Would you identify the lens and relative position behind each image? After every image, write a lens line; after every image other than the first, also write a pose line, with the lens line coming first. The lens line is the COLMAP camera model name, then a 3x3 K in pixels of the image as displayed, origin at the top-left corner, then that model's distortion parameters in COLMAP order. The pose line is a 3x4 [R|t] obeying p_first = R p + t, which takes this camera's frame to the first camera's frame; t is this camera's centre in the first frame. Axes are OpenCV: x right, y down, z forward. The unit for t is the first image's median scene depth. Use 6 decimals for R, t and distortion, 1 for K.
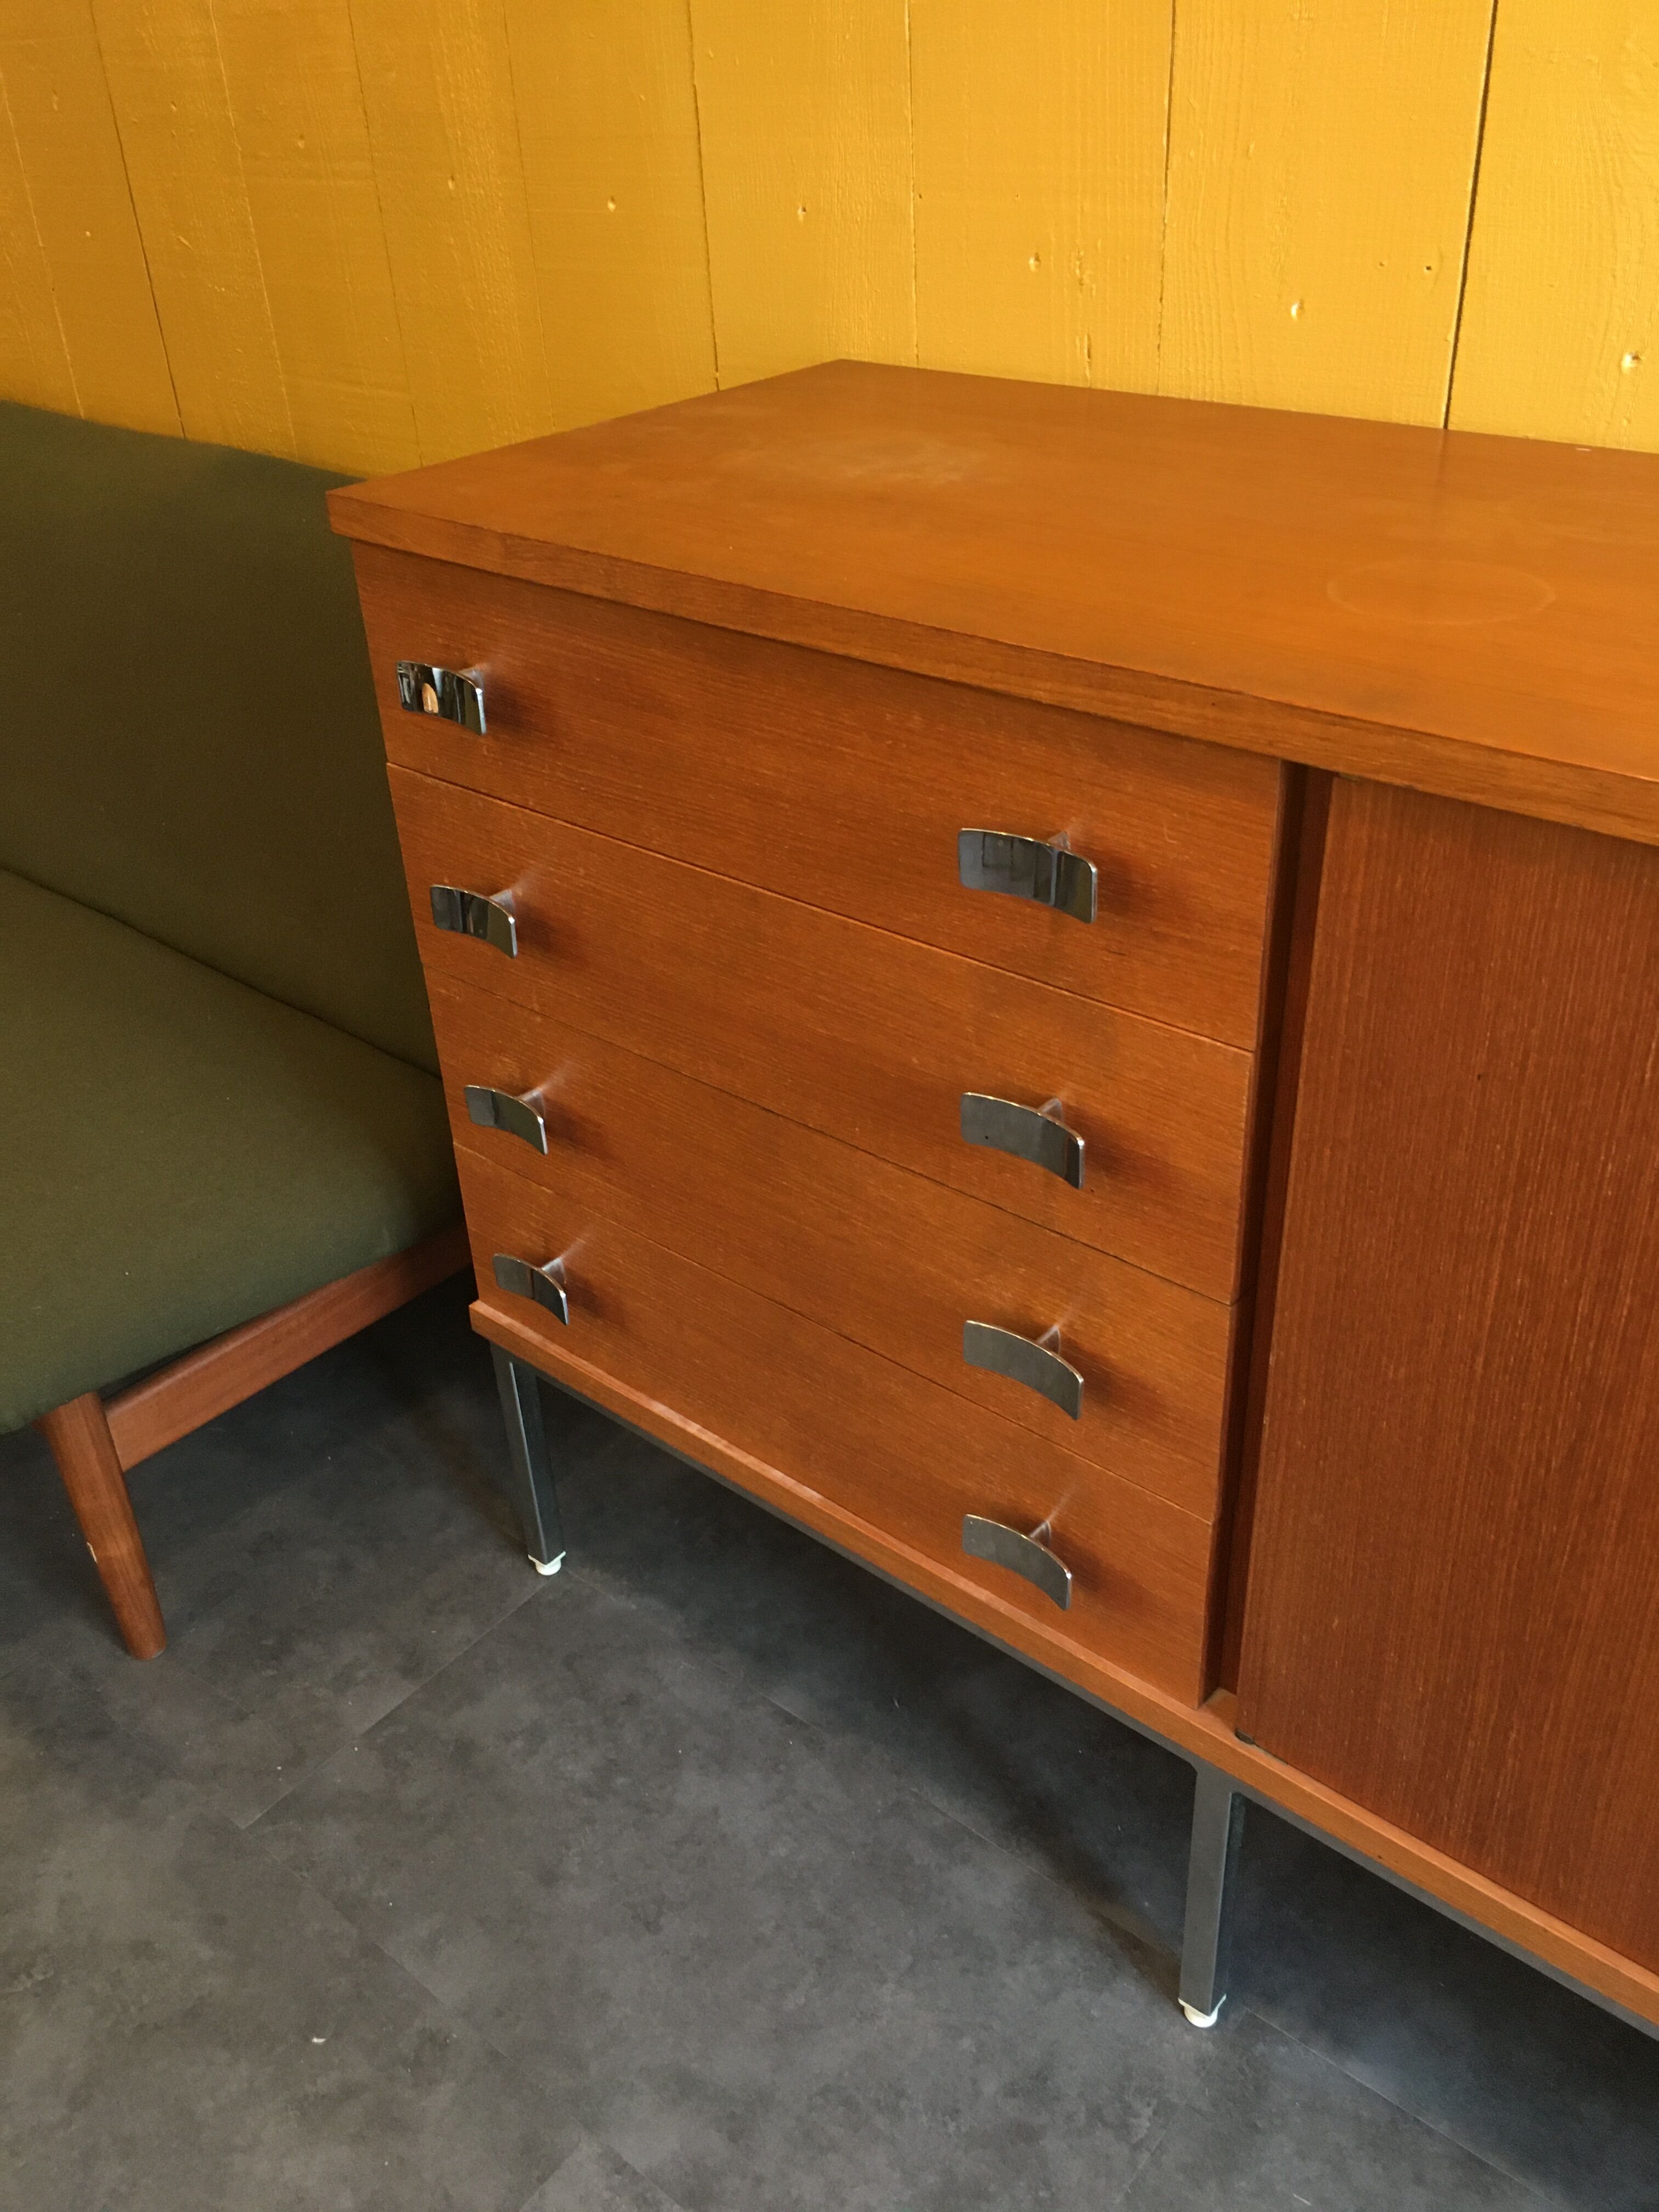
lens RADIAL K [[1899.7, 0, 835.9], [0, 1899.7, 1102.6], [0, 0, 1]] dist [0.075330, -0.105849]
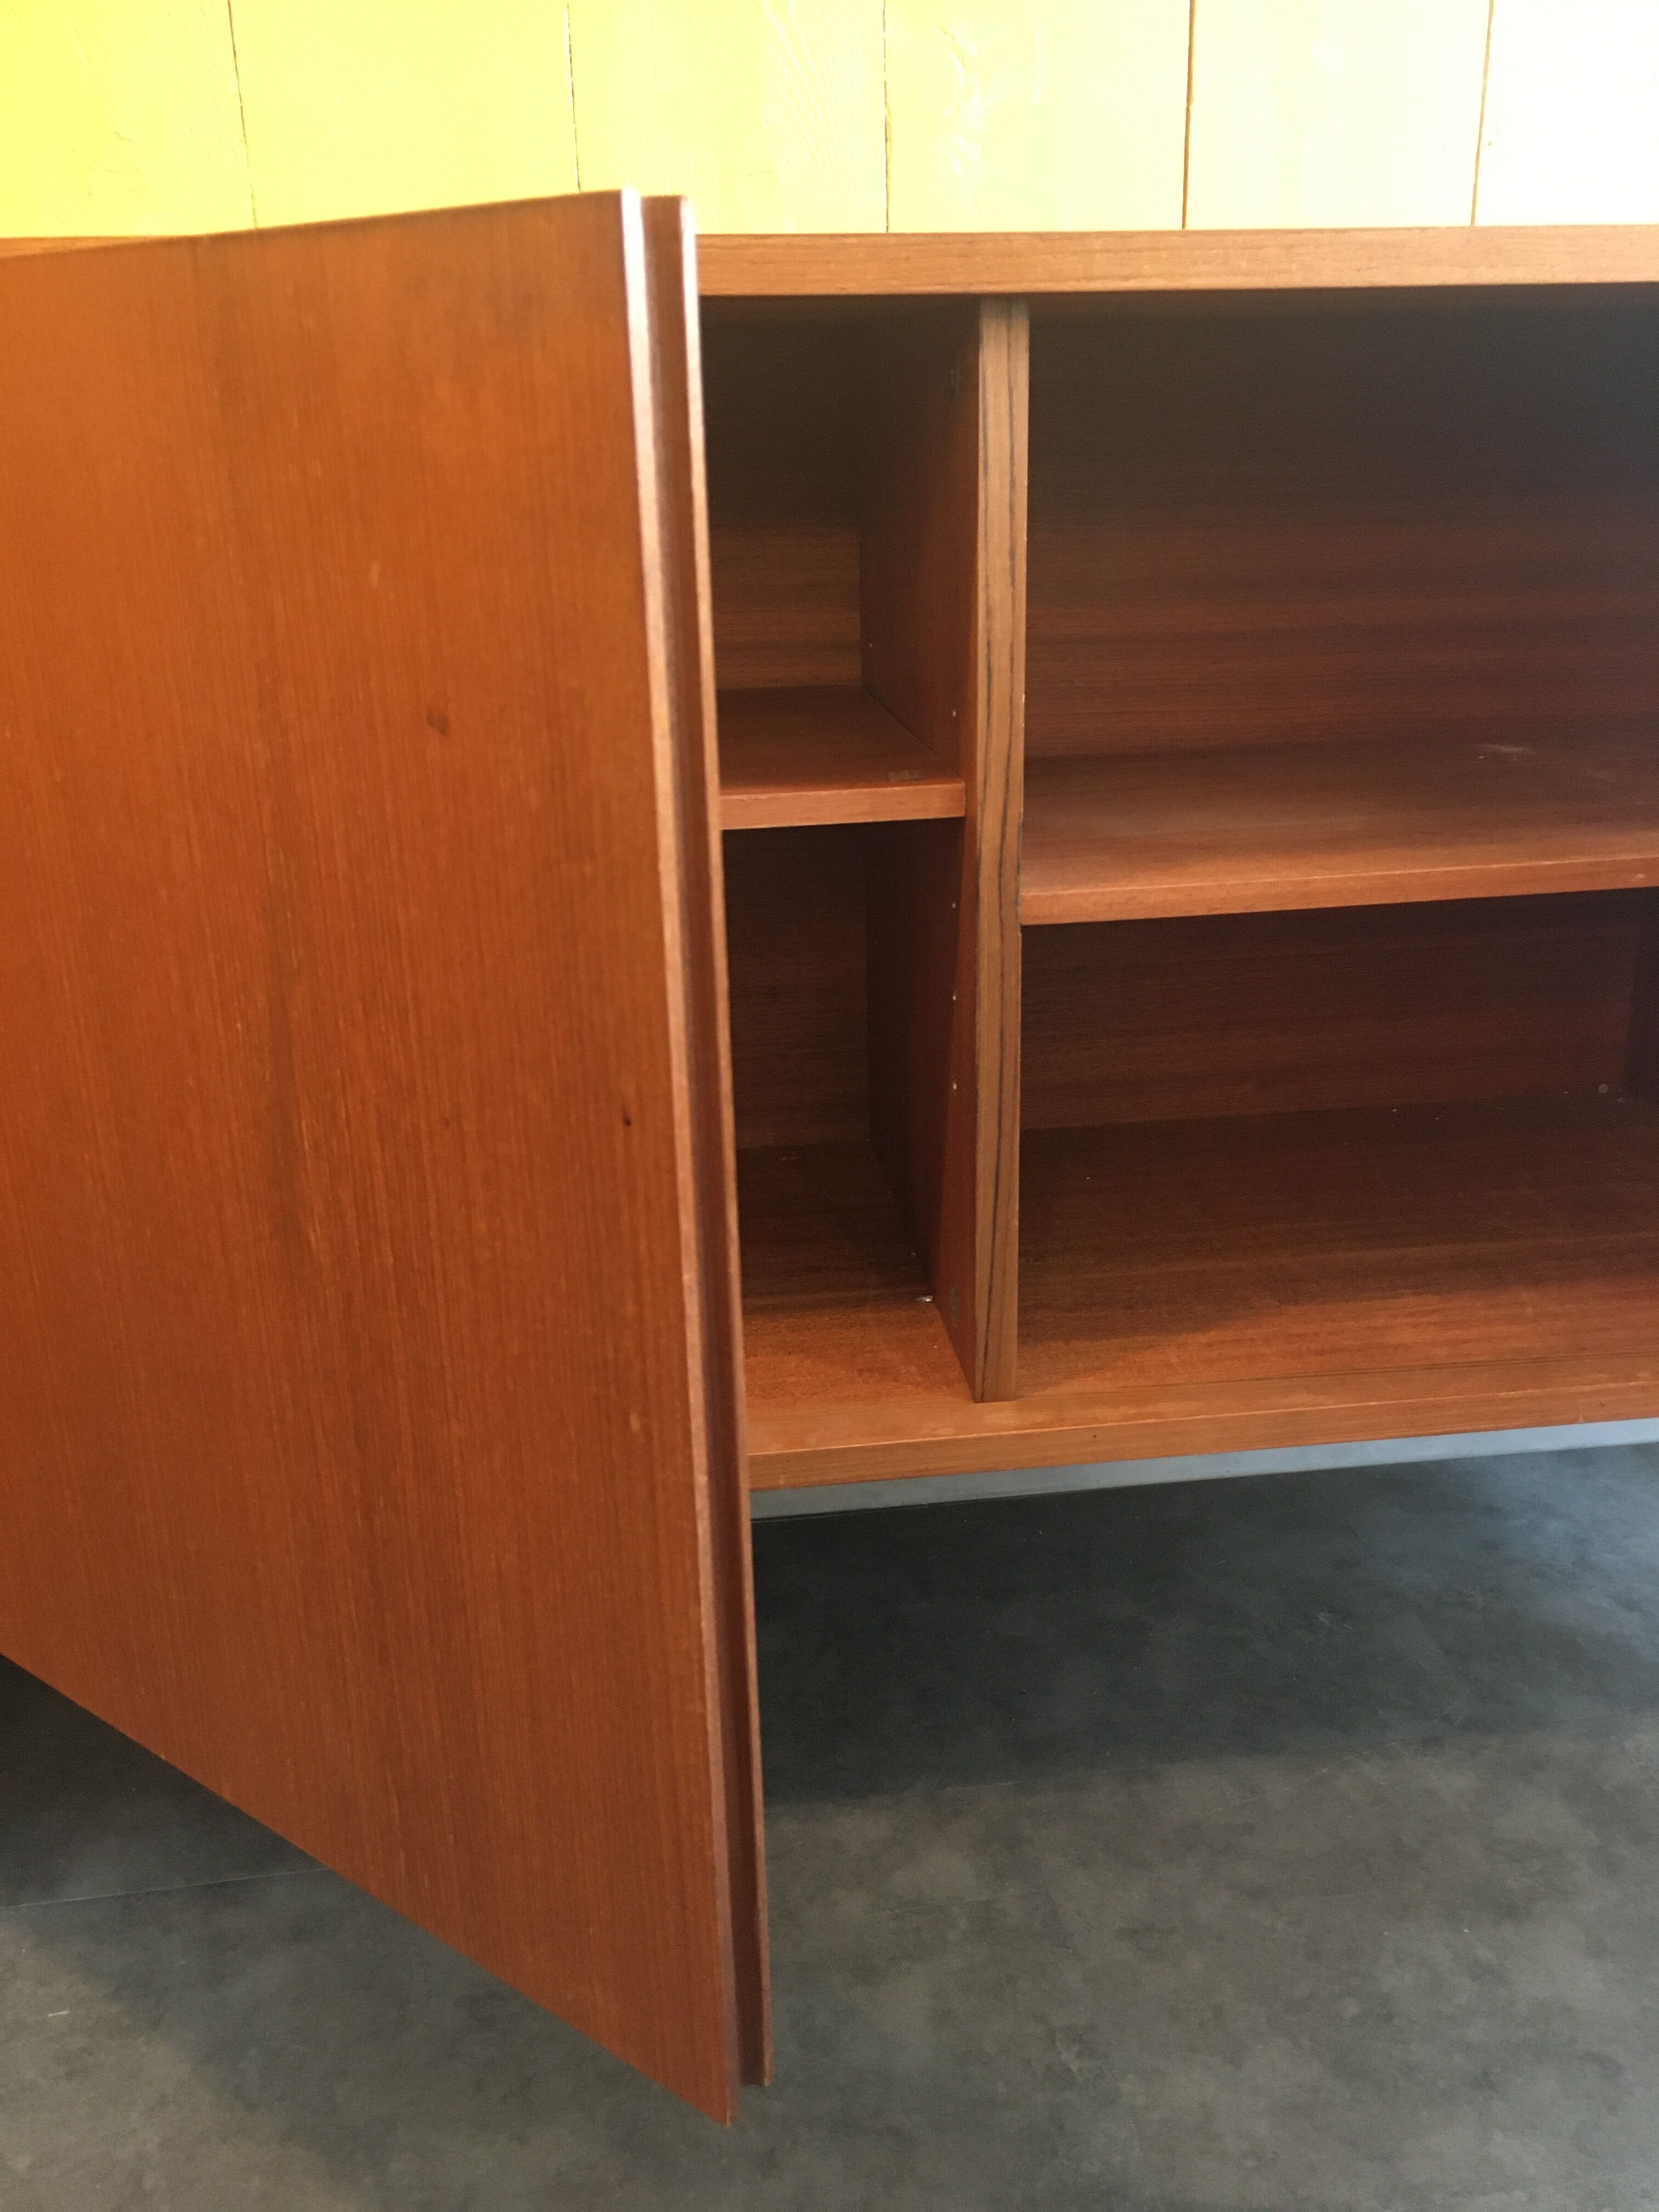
lens RADIAL K [[1899.7, 0, 835.0], [0, 1899.7, 1102.8], [0, 0, 1]] dist [0.075330, -0.105849]
pose [[0.671588, -0.228292, 0.704877, -0.055021], [0.381996, 0.921847, -0.065393, 0.362906], [-0.634861, 0.313177, 0.706309, -0.019027]]
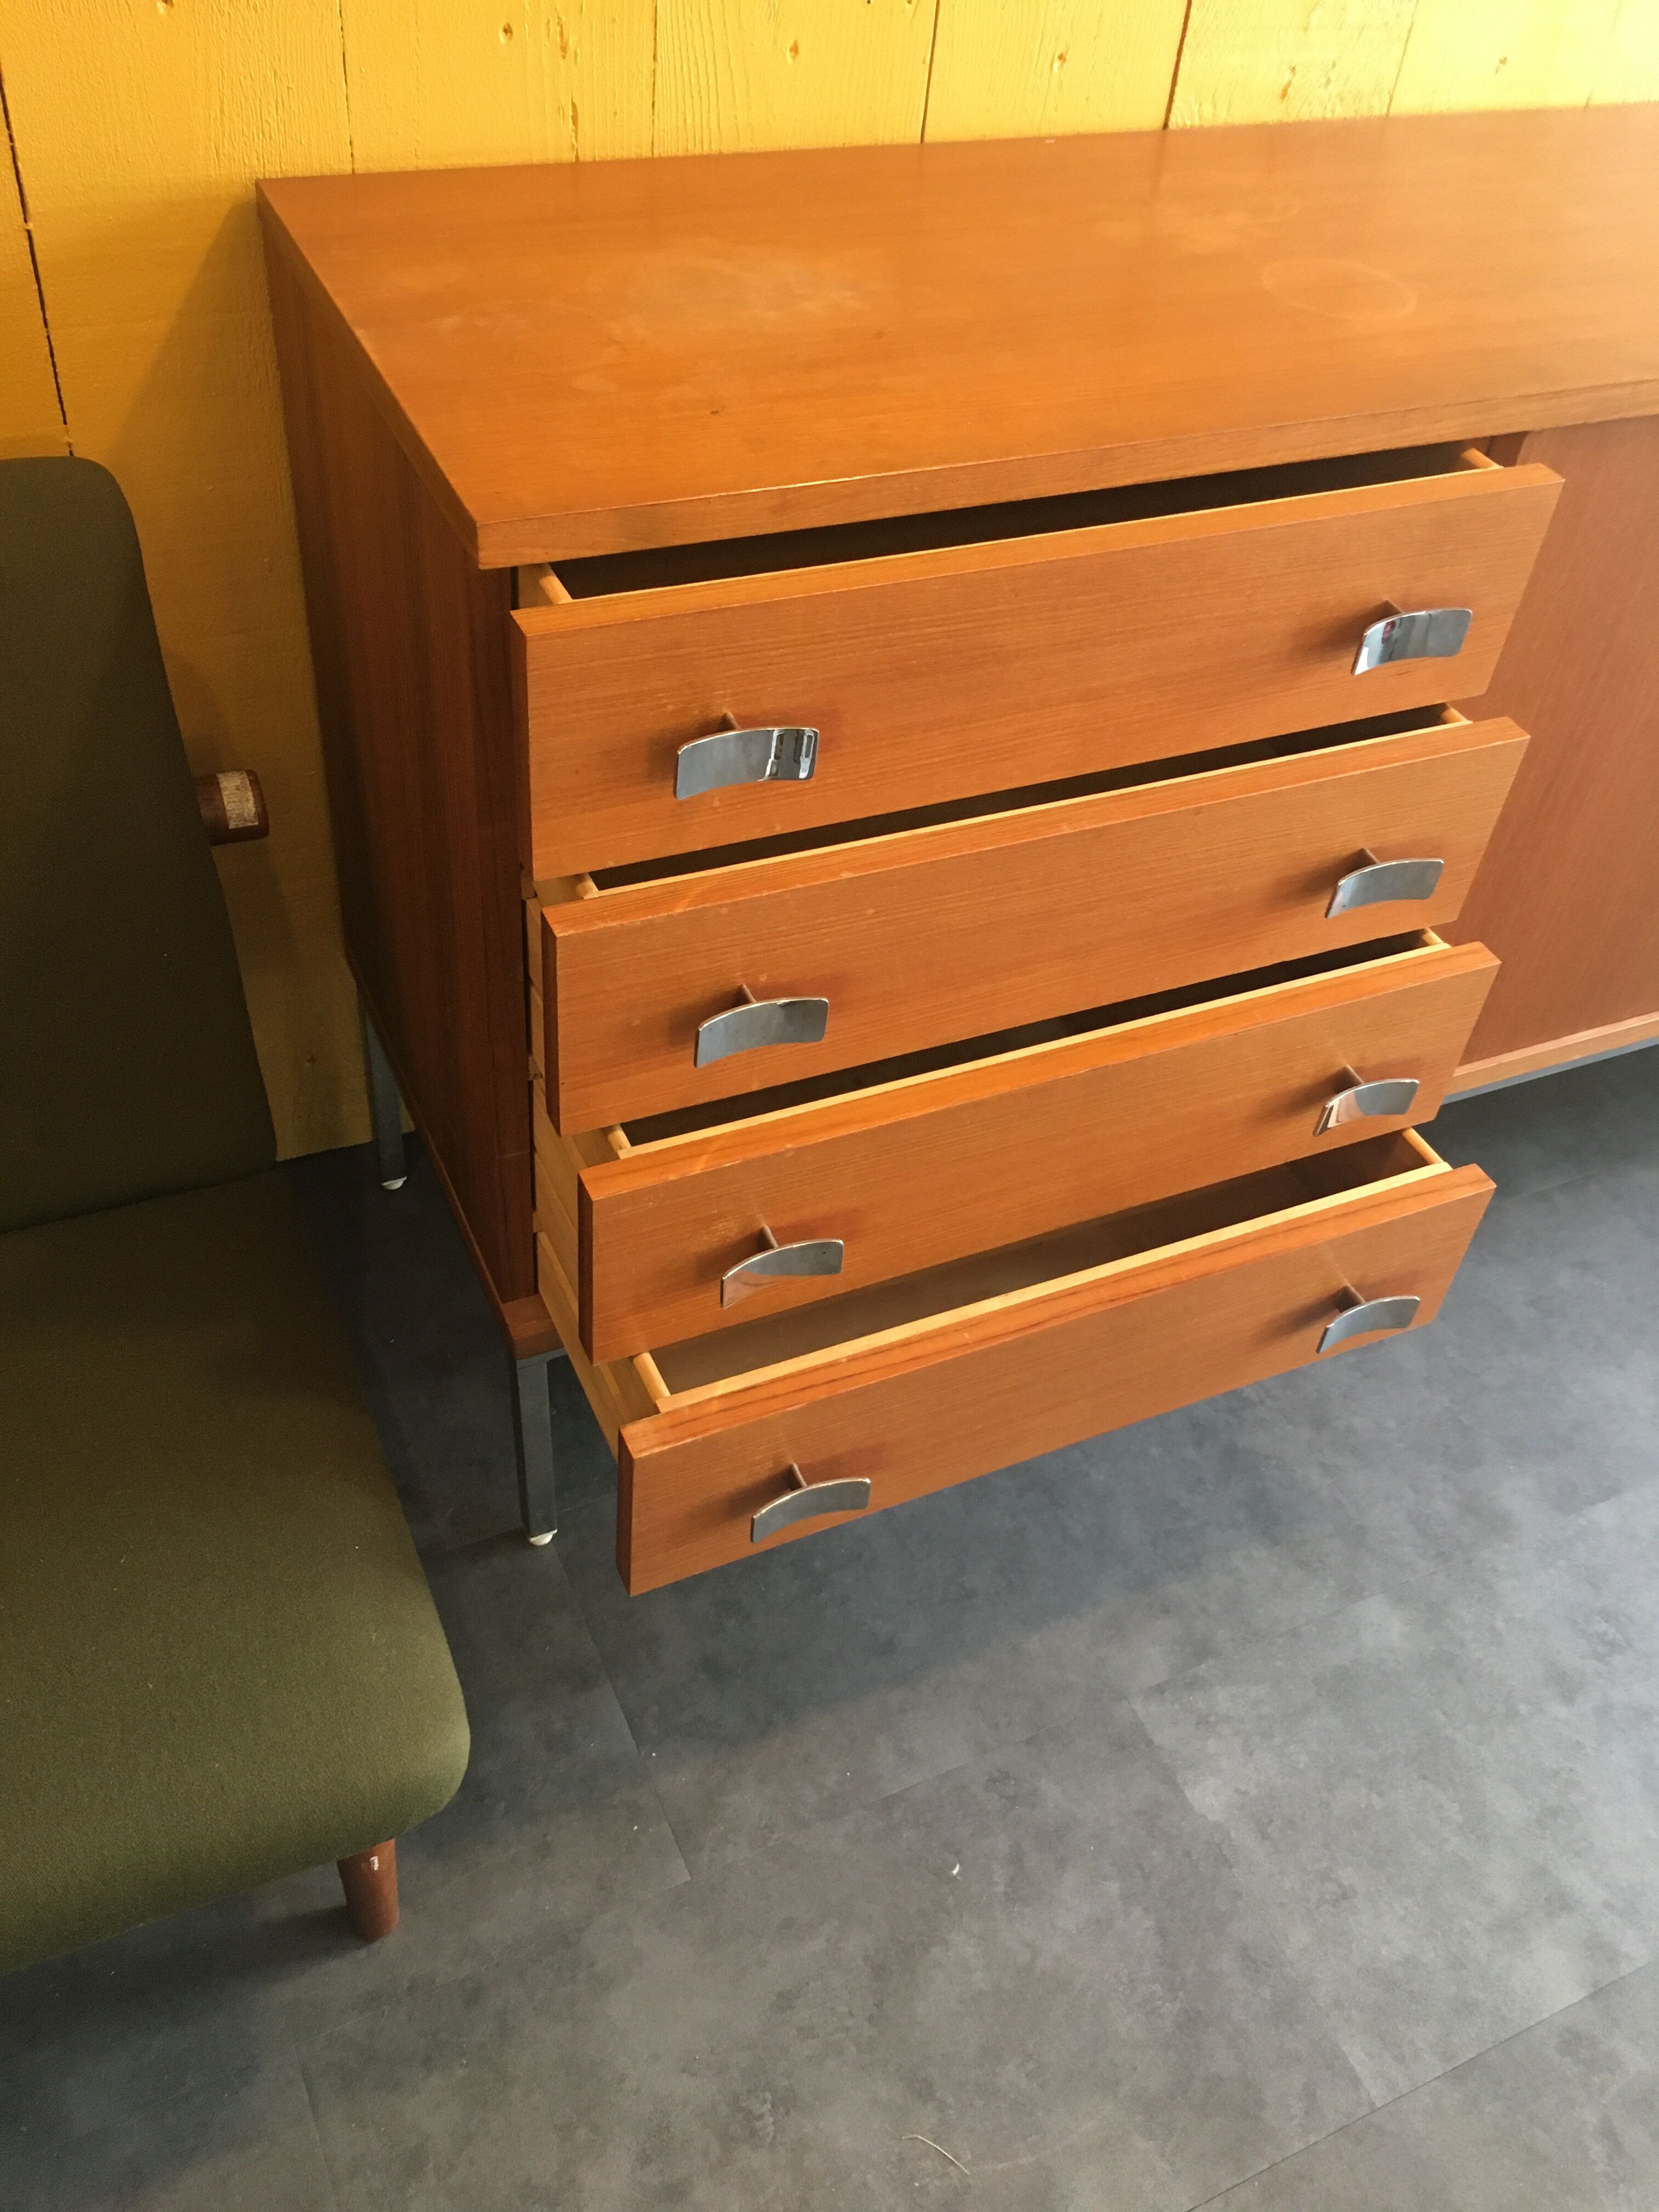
lens RADIAL K [[1899.7, 0, 816.5], [0, 1899.7, 1103.2], [0, 0, 1]] dist [0.075330, -0.105849]
pose [[0.422467, -0.566663, 0.707399, -0.893885], [0.378972, 0.819407, 0.430061, -0.402068], [-0.823348, 0.086398, 0.560922, 0.445766]]
